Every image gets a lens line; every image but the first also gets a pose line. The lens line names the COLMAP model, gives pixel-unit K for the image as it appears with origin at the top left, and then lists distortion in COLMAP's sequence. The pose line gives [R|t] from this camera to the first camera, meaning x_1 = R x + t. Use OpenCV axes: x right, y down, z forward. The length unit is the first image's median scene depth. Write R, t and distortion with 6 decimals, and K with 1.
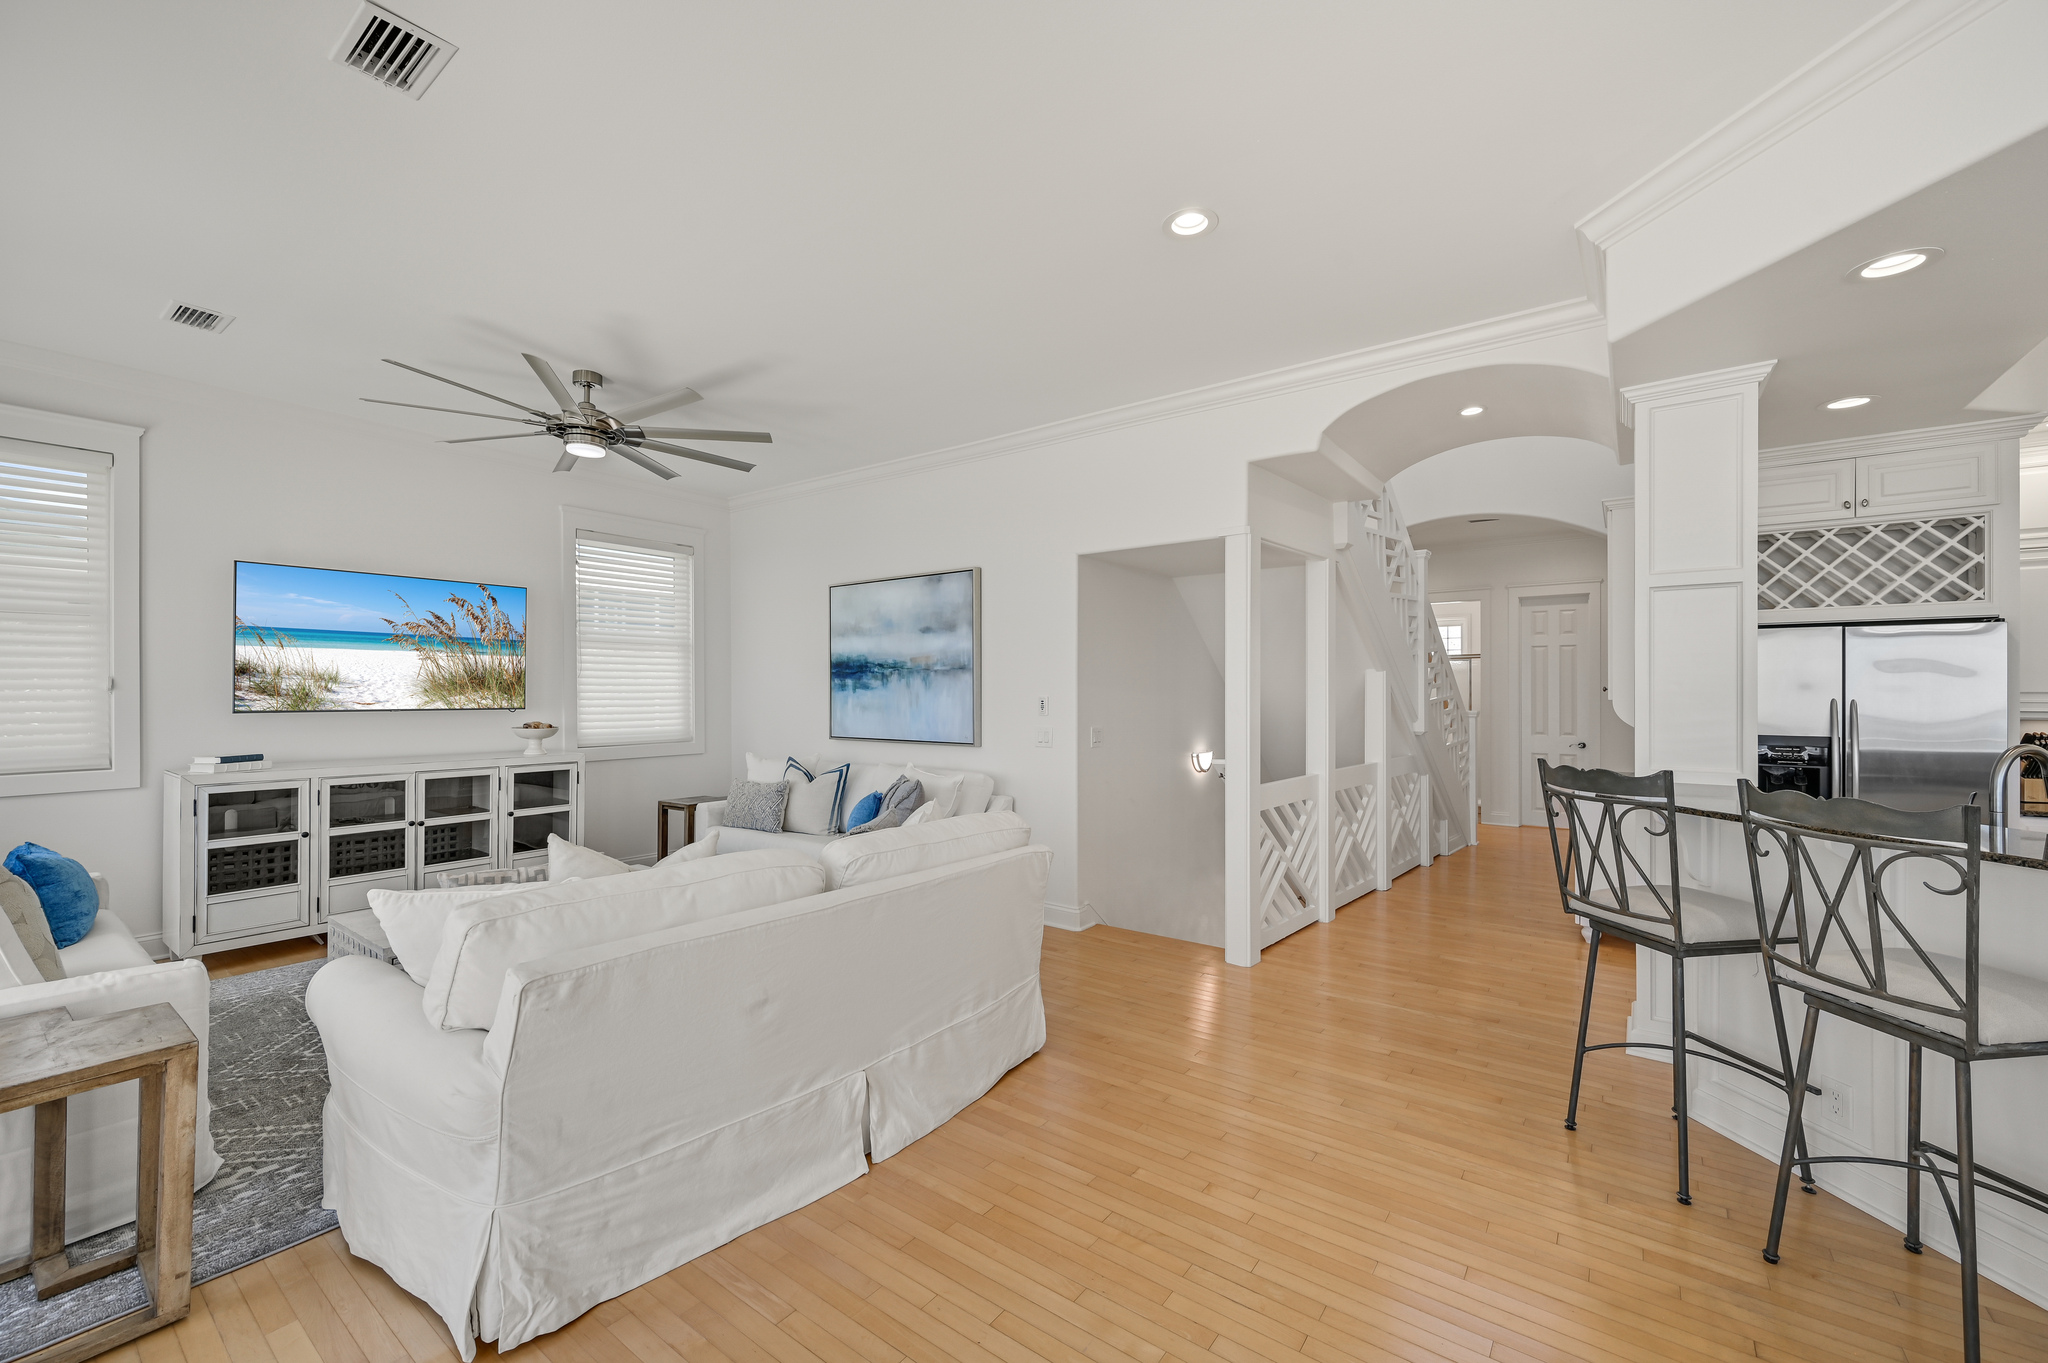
lens RADIAL K [[819.1, 0, 1023.7], [0, 819.1, 688.8], [0, 0, 1]] dist [0.002177, -0.001654]
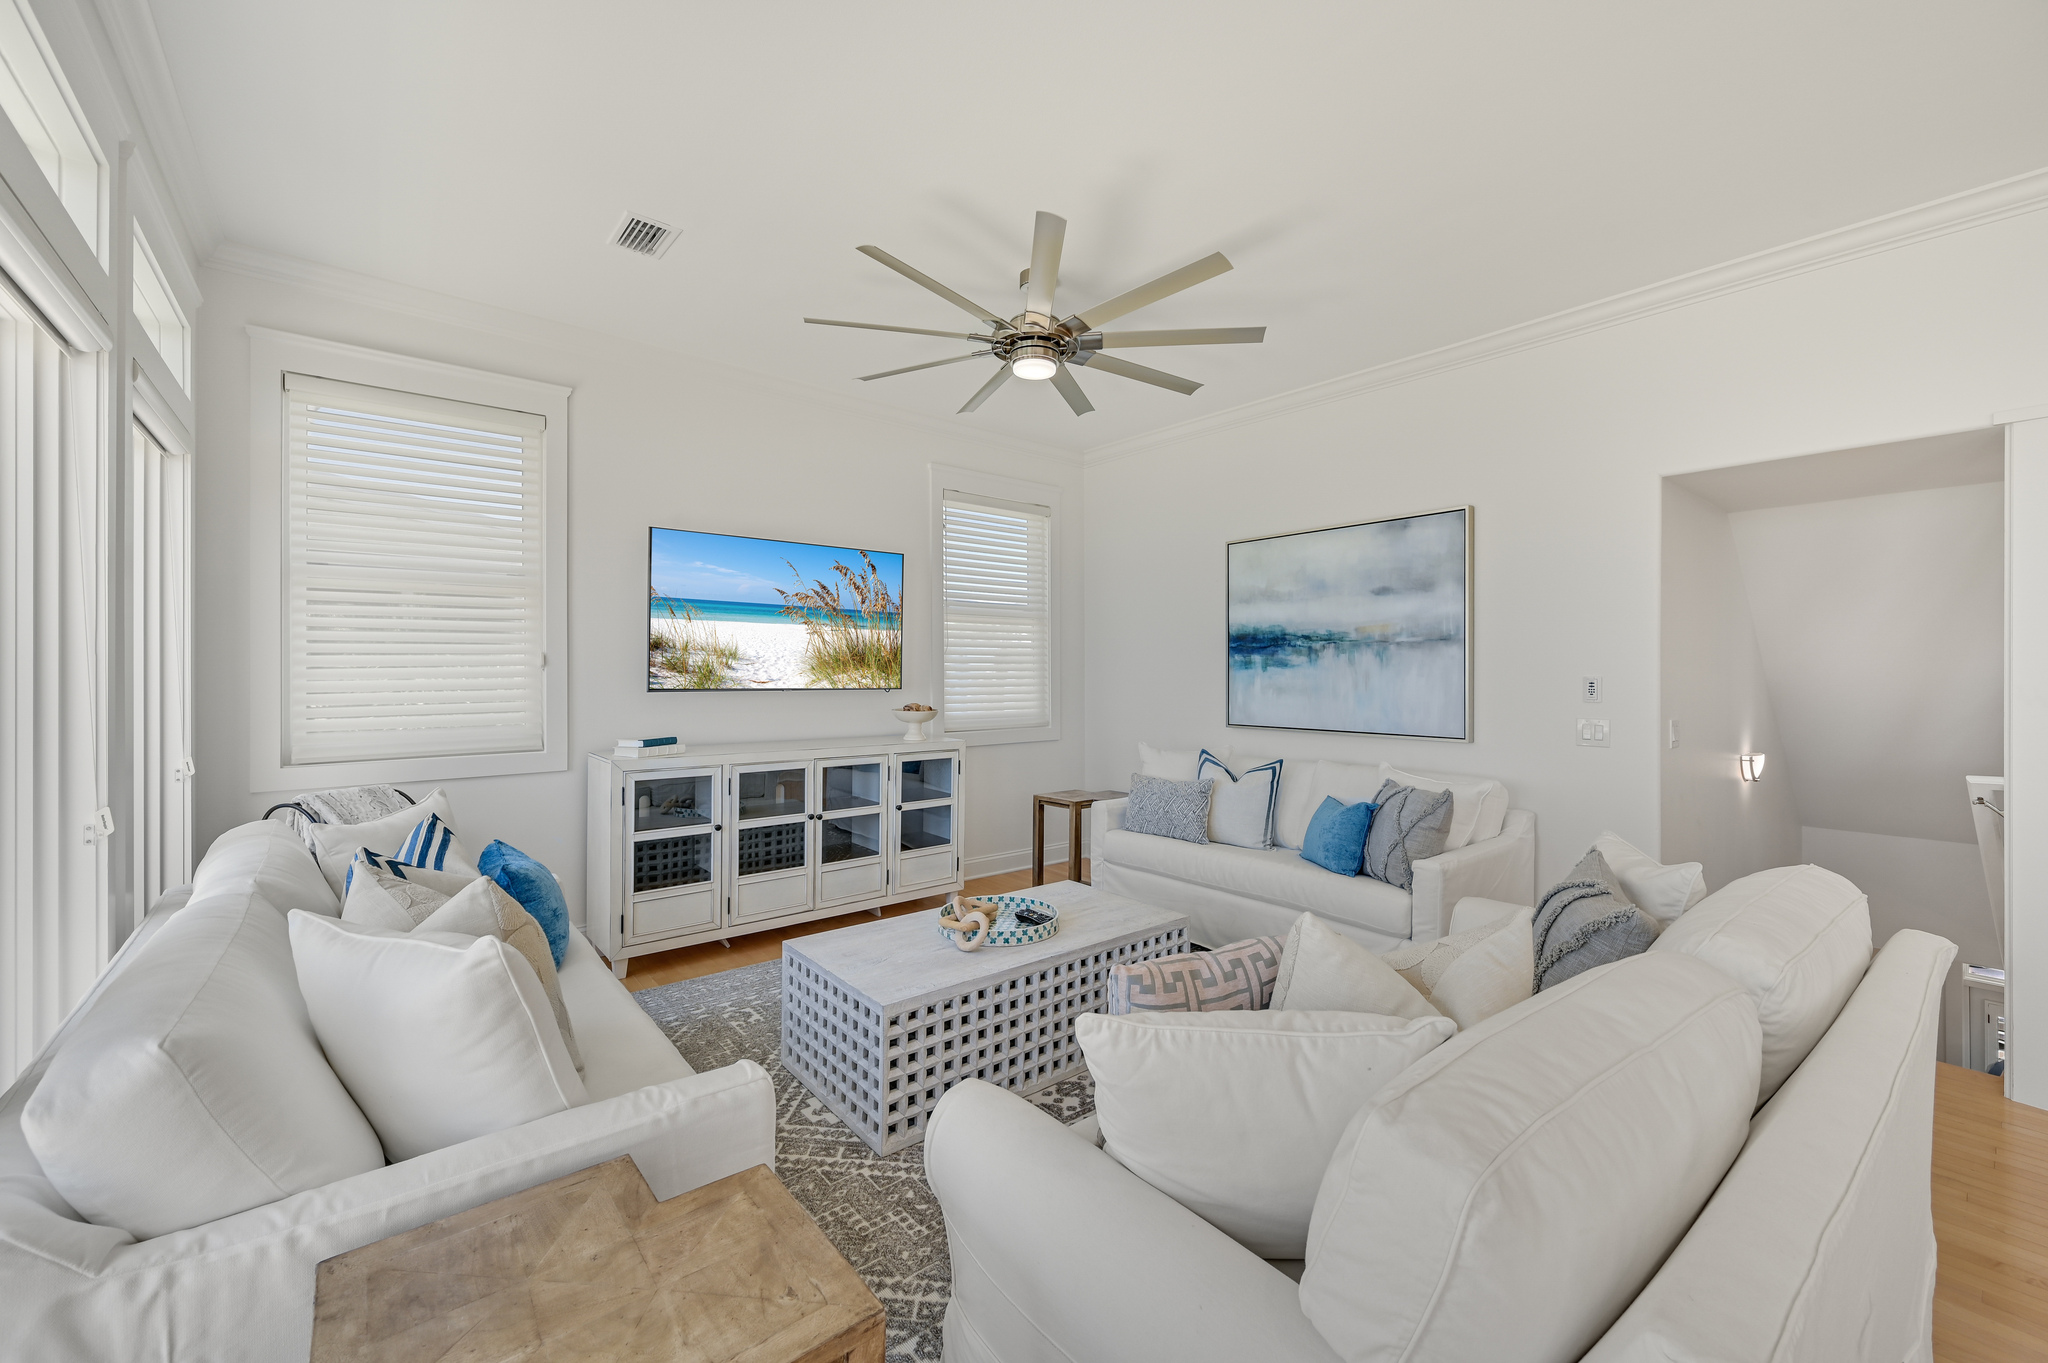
lens RADIAL K [[819.1, 0, 1029.4], [0, 819.1, 665.4], [0, 0, 1]] dist [0.002177, -0.001654]
pose [[0.970518, -0.000357, -0.241028, -0.279024], [-0.000795, 0.999989, -0.004683, 0.003429], [0.241027, 0.004737, 0.970507, 0.176967]]
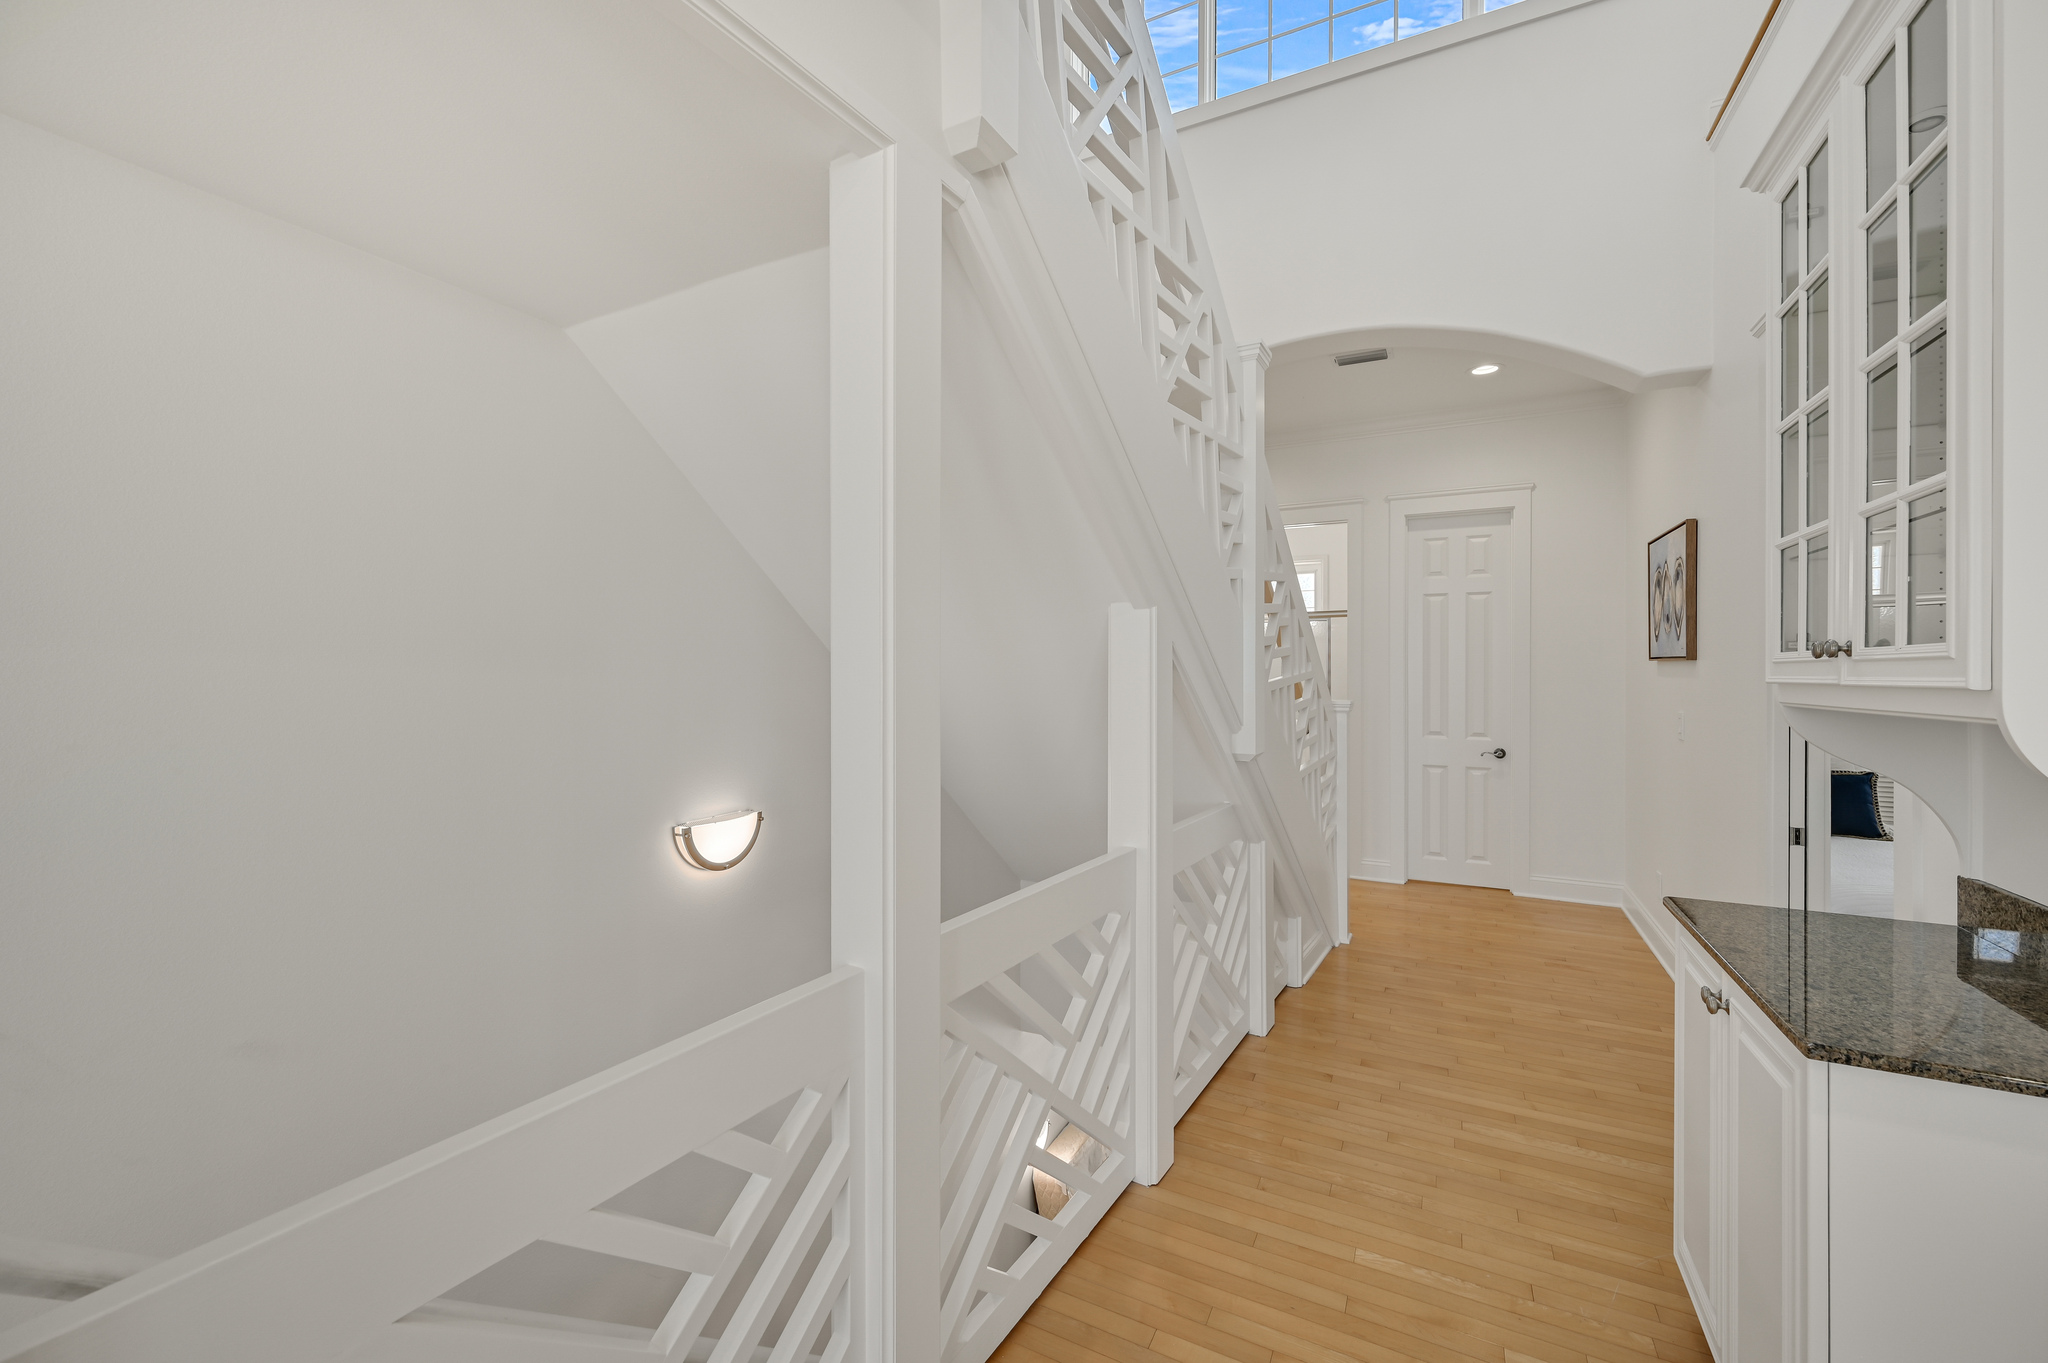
lens RADIAL K [[819.1, 0, 1028.7], [0, 819.1, 674.4], [0, 0, 1]] dist [0.002177, -0.001654]
pose [[0.985878, 0.000292, 0.167465, 0.363969], [-0.001857, 0.999956, 0.009190, 0.006933], [-0.167455, -0.009371, 0.985835, 0.724044]]
